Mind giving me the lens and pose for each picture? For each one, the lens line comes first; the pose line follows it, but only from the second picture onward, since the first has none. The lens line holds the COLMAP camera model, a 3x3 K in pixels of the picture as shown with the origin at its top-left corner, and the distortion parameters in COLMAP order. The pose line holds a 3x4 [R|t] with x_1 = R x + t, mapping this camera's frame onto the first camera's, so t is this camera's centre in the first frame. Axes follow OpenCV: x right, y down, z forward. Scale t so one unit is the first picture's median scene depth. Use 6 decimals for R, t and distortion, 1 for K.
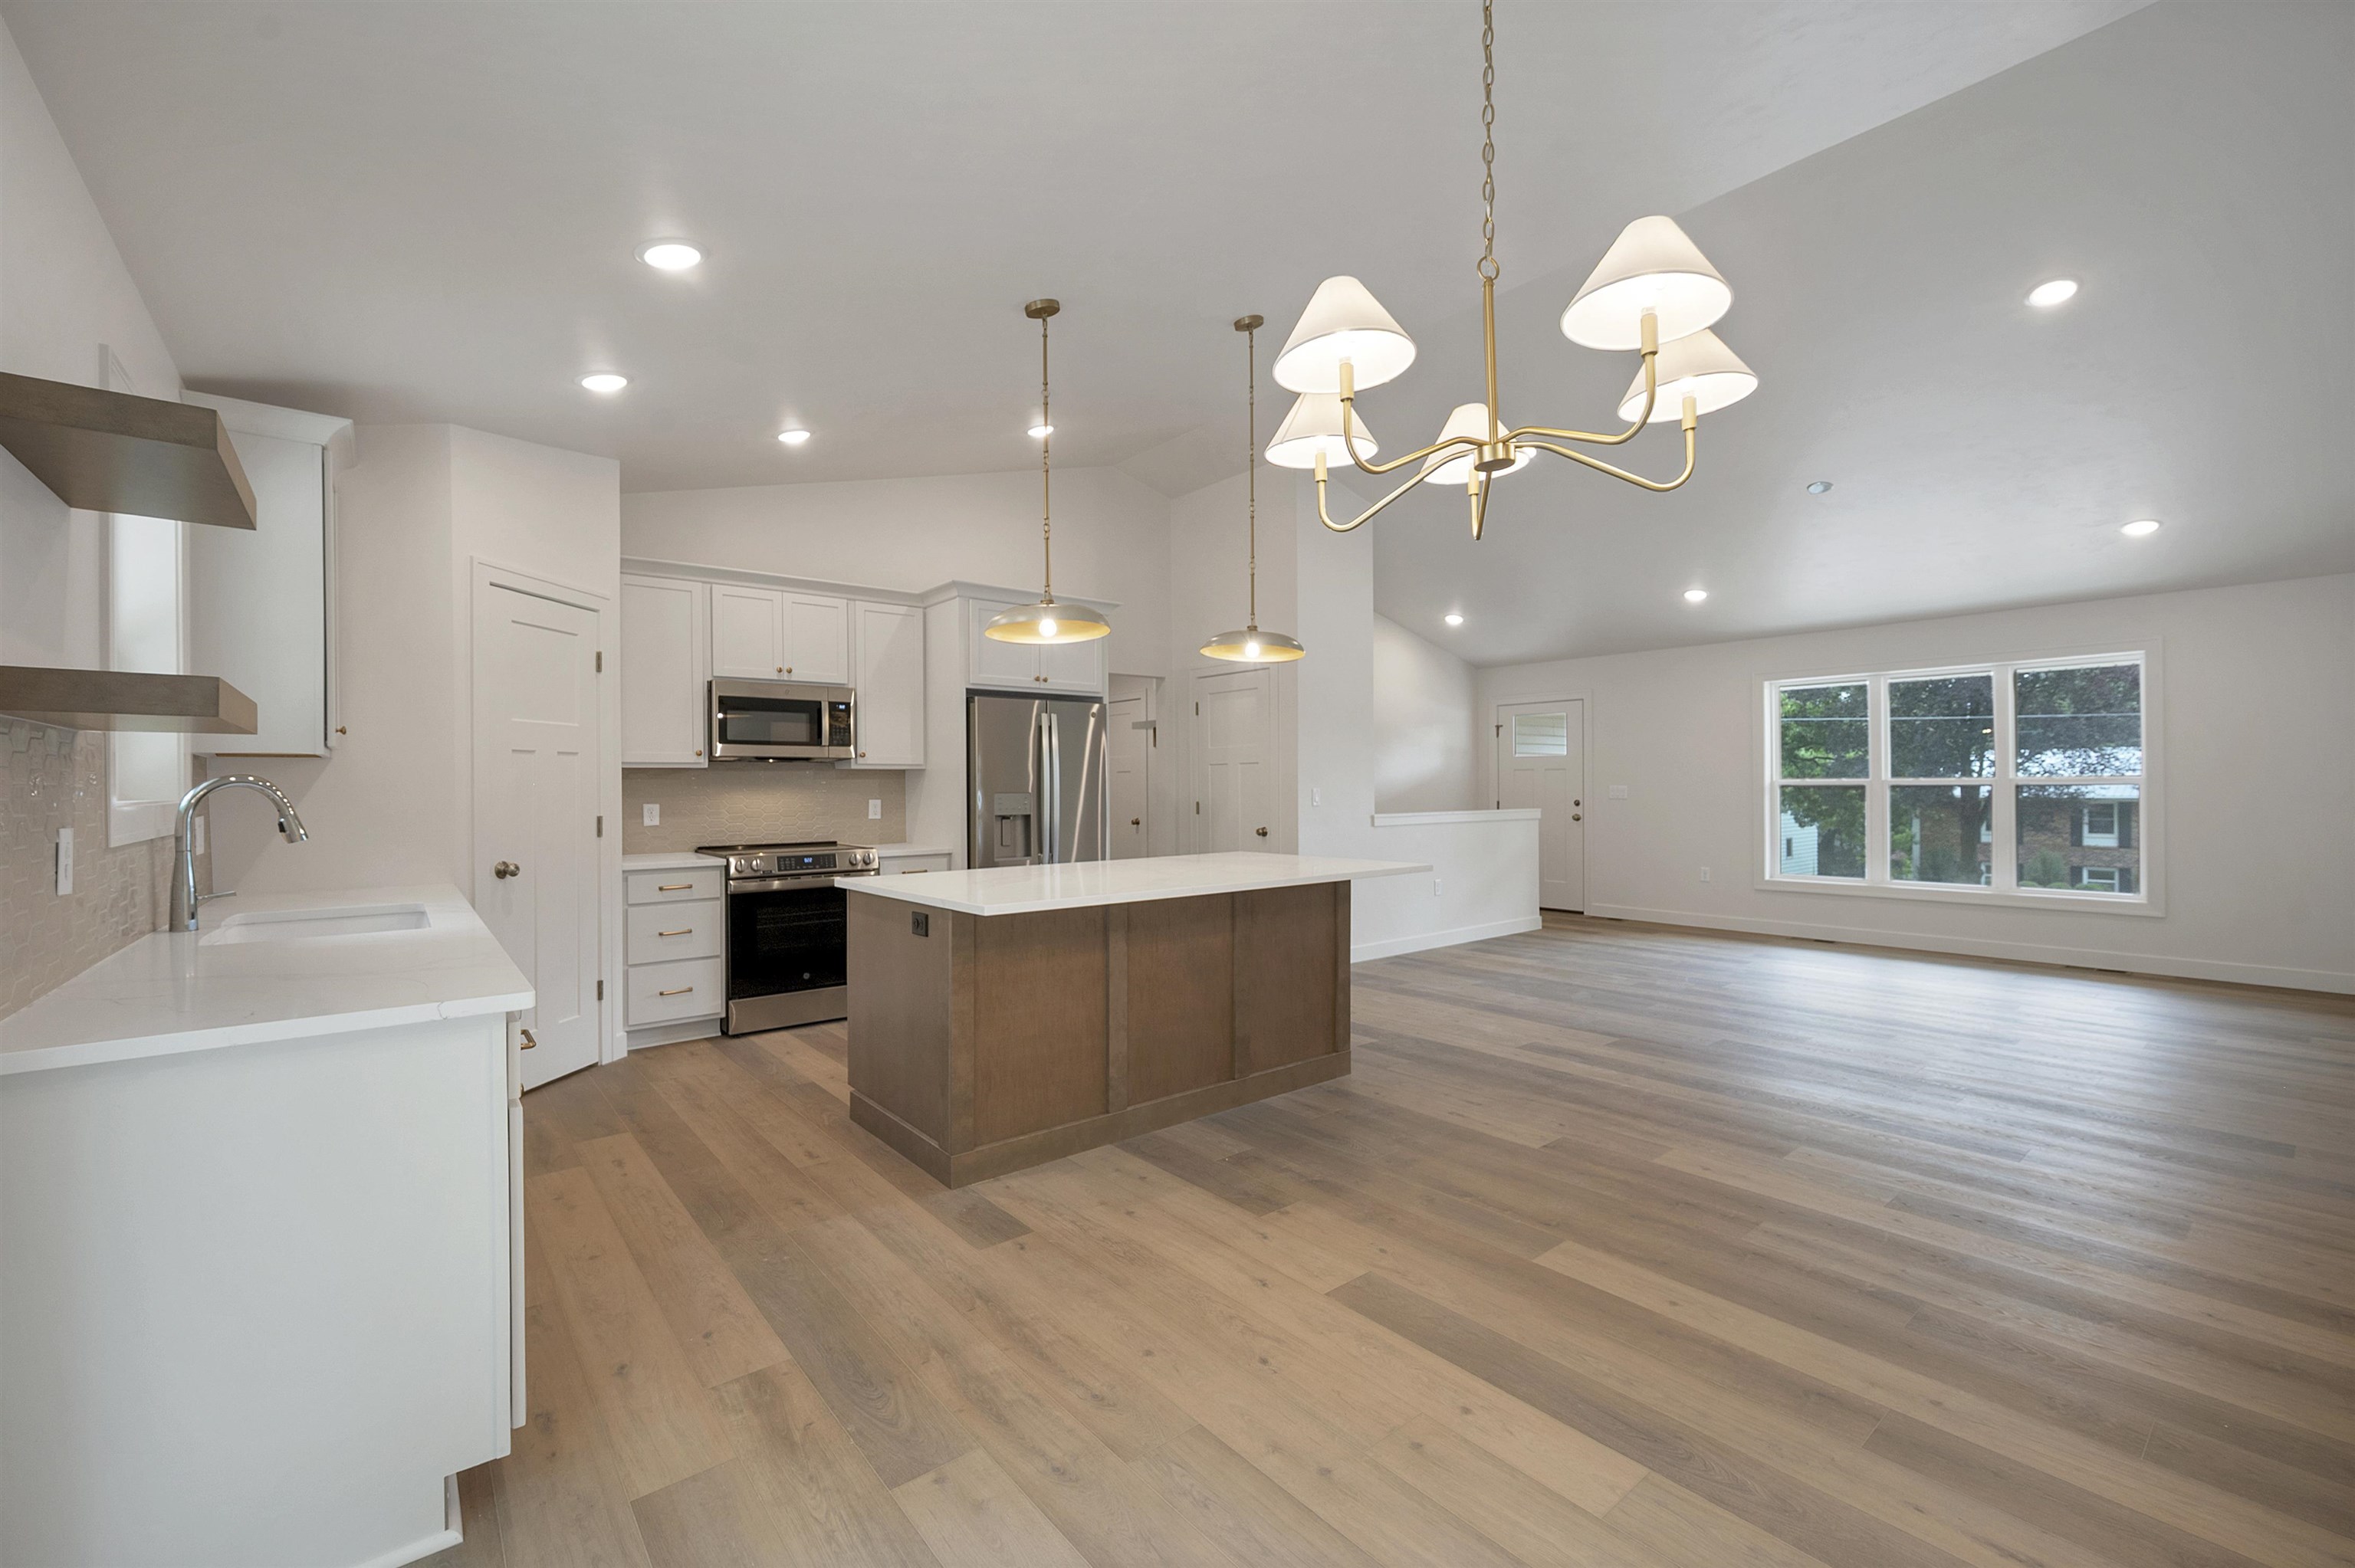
lens RADIAL K [[974.1, 0, 1183.8], [0, 974.1, 786.3], [0, 0, 1]] dist [0.003130, 0.000016]
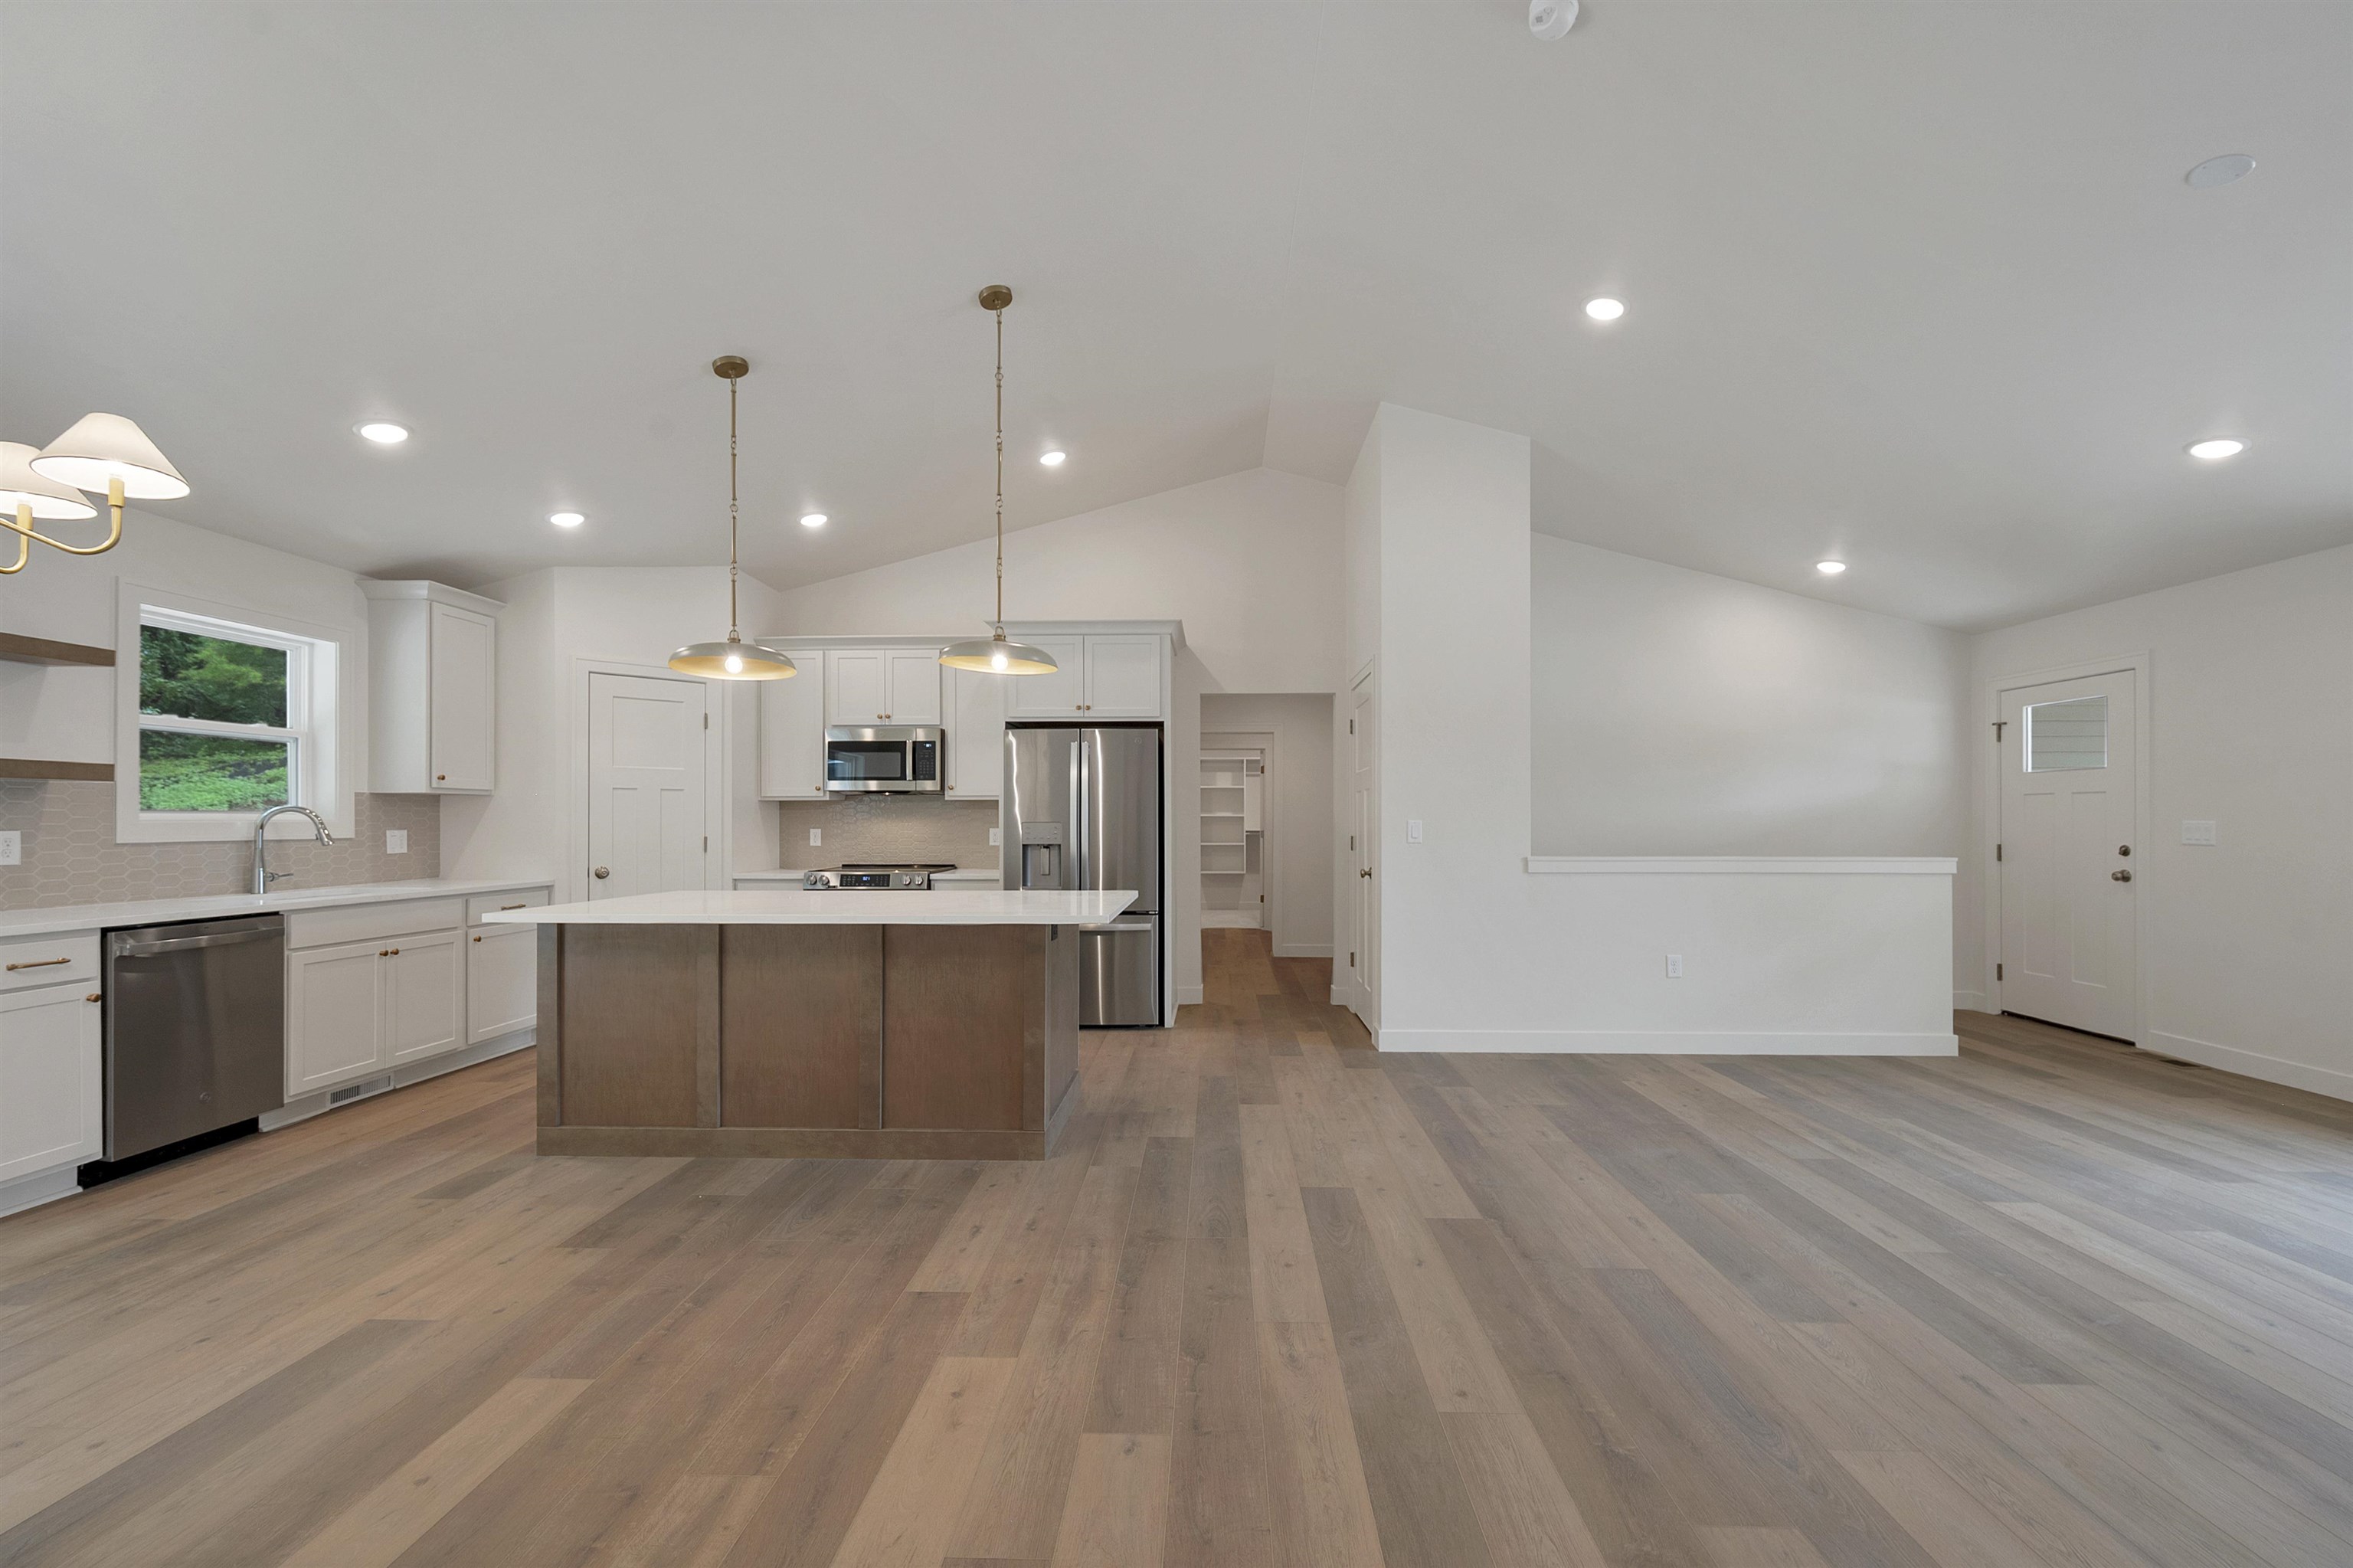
lens RADIAL K [[973.7, 0, 1184.9], [0, 973.7, 818.9], [0, 0, 1]] dist [0.000854, -0.000120]
pose [[0.751318, 0.004125, -0.659927, 0.693679], [-0.004993, 0.999987, 0.000566, 0.001890], [0.659921, 0.002870, 0.751330, 0.388951]]
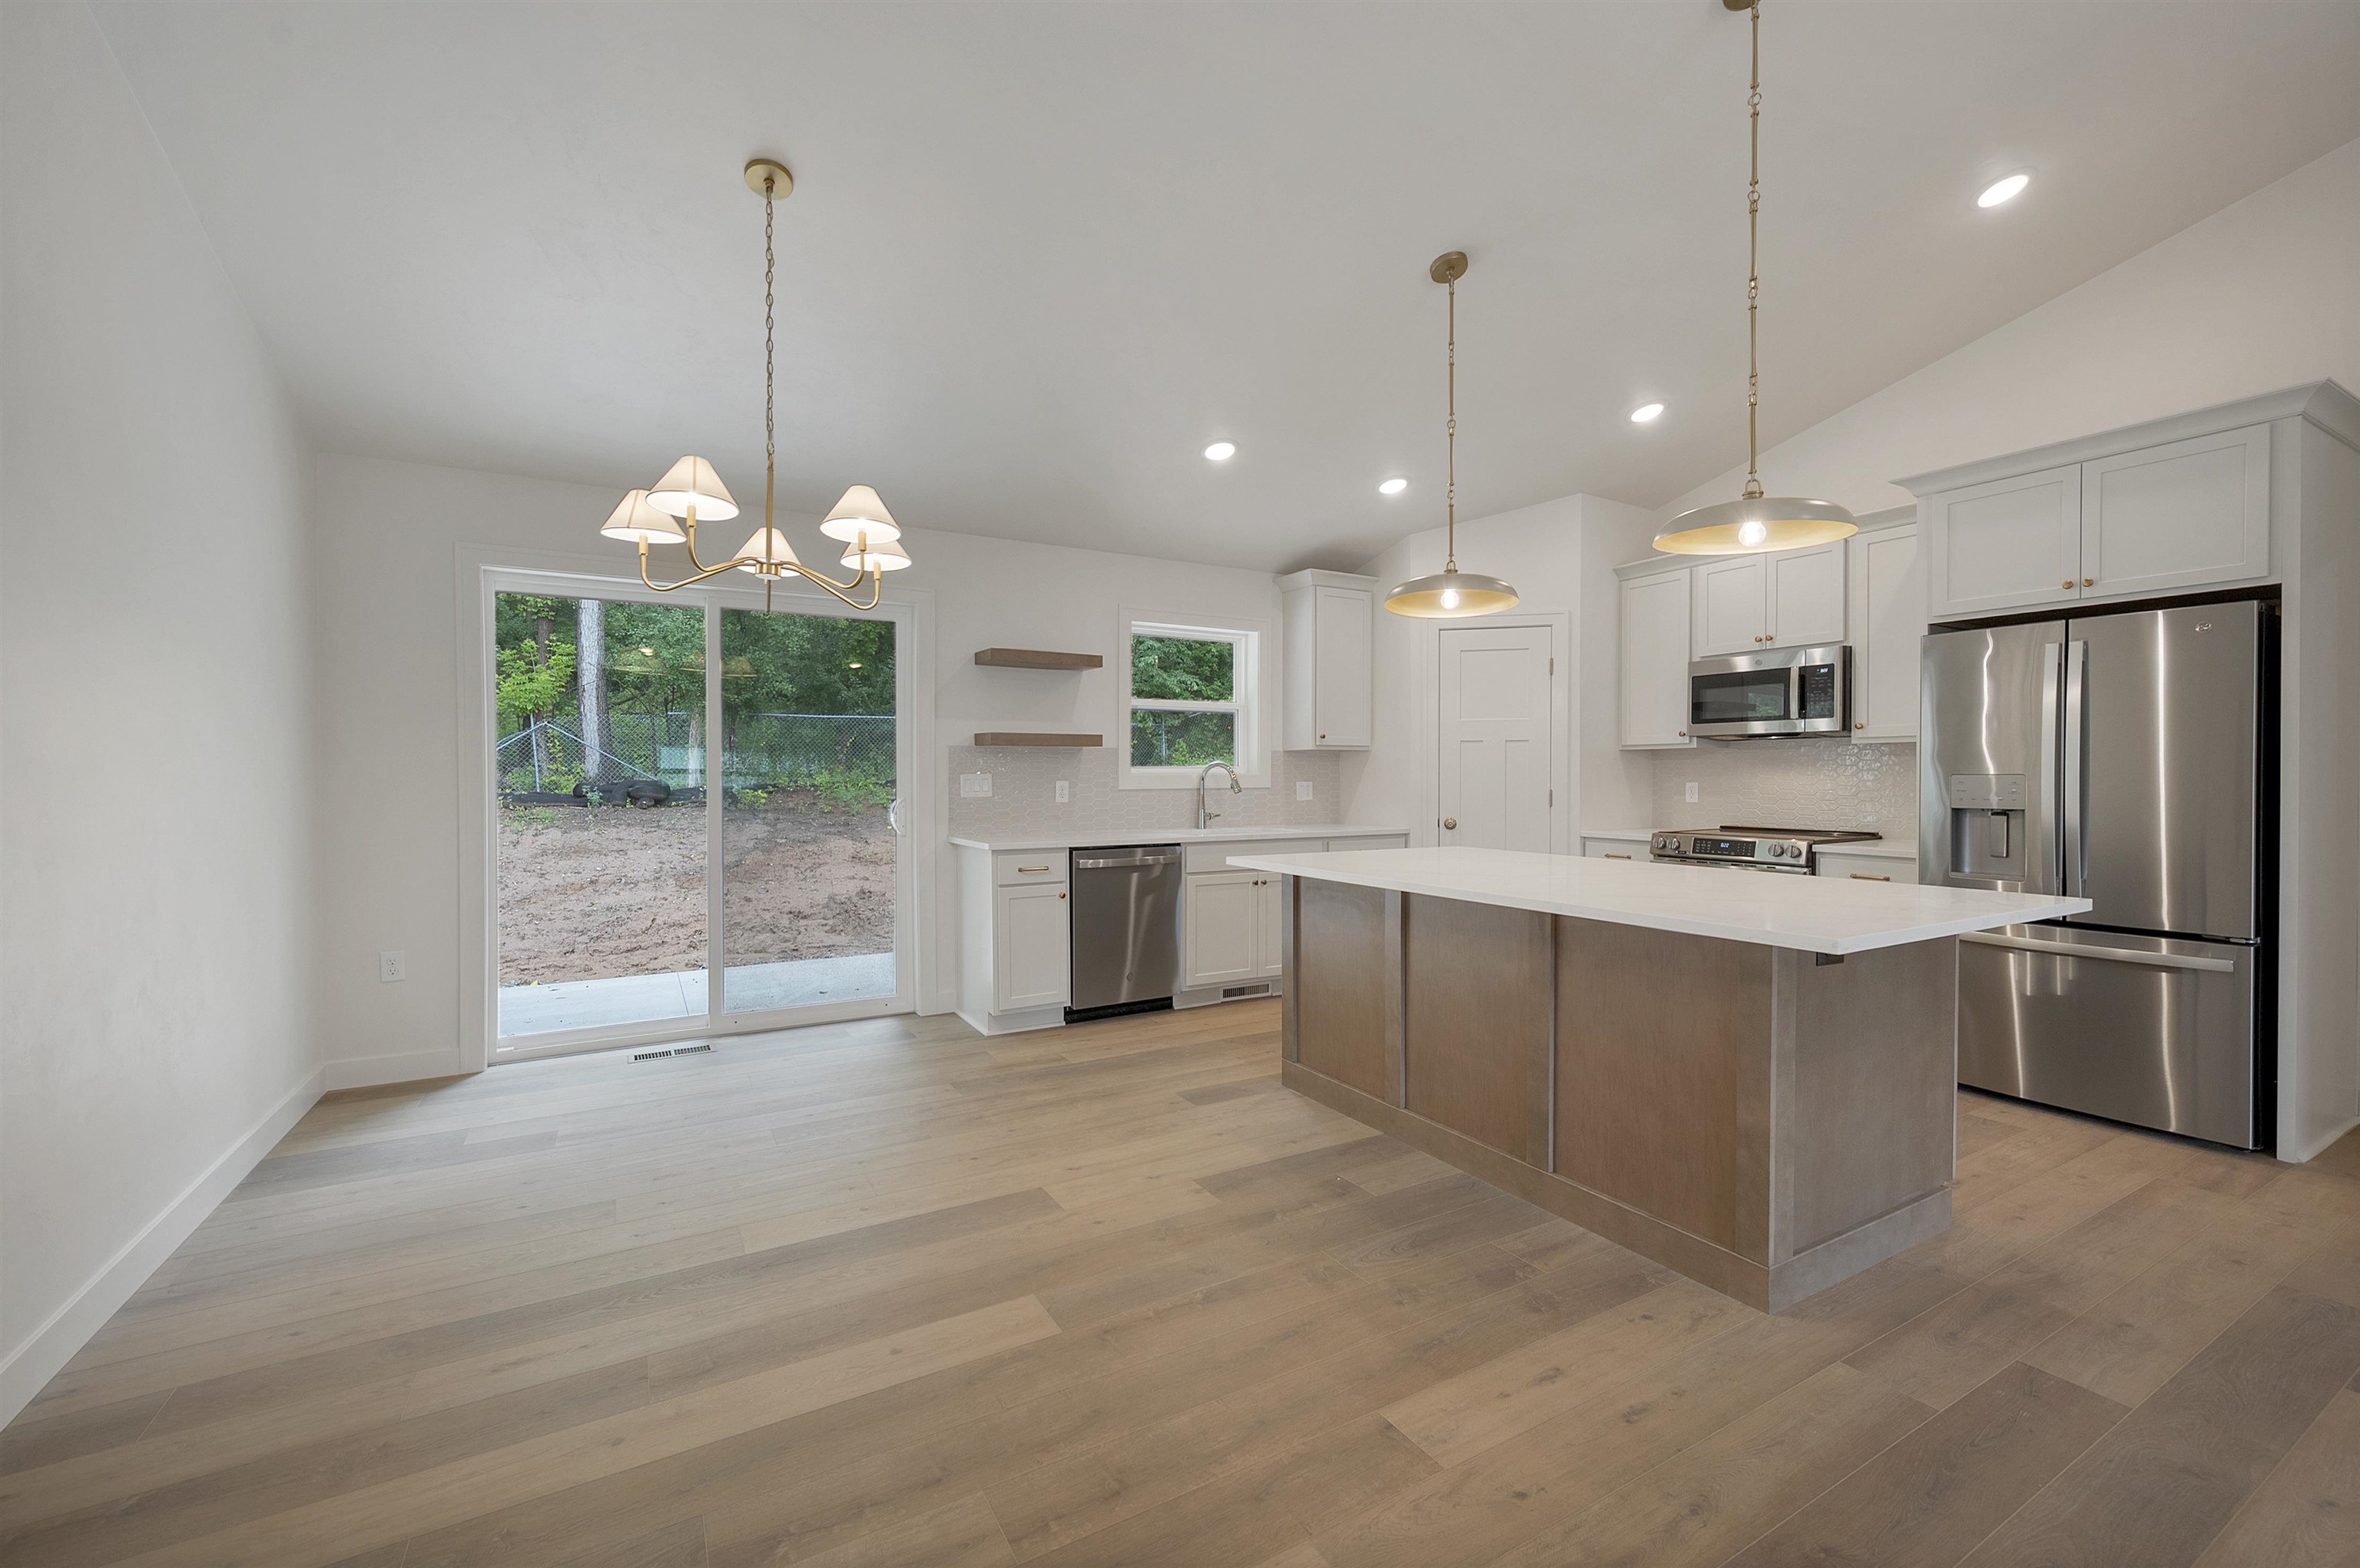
lens RADIAL K [[961.9, 0, 1186.5], [0, 961.9, 785.8], [0, 0, 1]] dist [0.000908, 0.000106]
pose [[-0.161583, 0.017447, -0.986705, 0.621114], [0.001237, 0.999846, 0.017477, 0.002692], [0.986858, 0.001604, -0.161580, 0.664841]]
